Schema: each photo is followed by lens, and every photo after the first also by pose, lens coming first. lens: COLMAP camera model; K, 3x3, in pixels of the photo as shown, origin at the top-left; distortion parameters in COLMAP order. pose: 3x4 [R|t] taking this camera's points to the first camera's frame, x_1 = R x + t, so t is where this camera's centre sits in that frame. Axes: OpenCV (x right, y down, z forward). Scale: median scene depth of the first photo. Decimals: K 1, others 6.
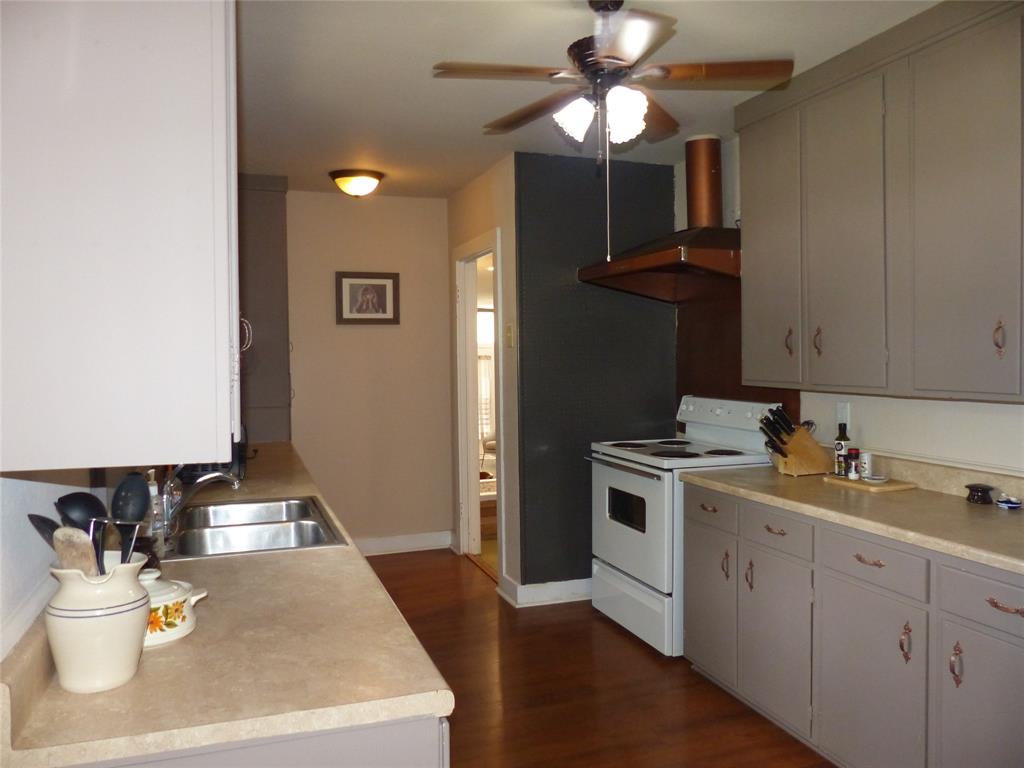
lens RADIAL K [[753.8, 0, 506.6], [0, 753.8, 372.4], [0, 0, 1]] dist [-0.022240, -0.002198]
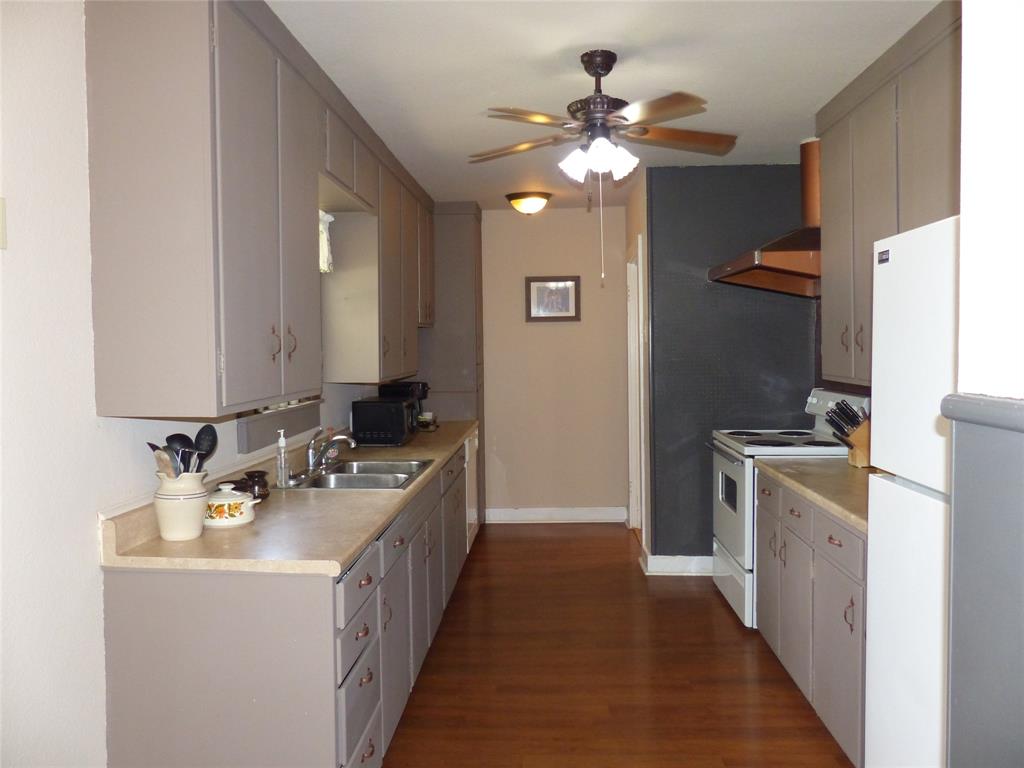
lens RADIAL K [[752.1, 0, 512.5], [0, 752.1, 363.3], [0, 0, 1]] dist [-0.025511, -0.001078]
pose [[0.922683, 0.005551, -0.385519, 0.268258], [-0.004160, 0.999981, 0.004442, -0.006809], [0.385537, -0.002495, 0.922689, -0.110491]]
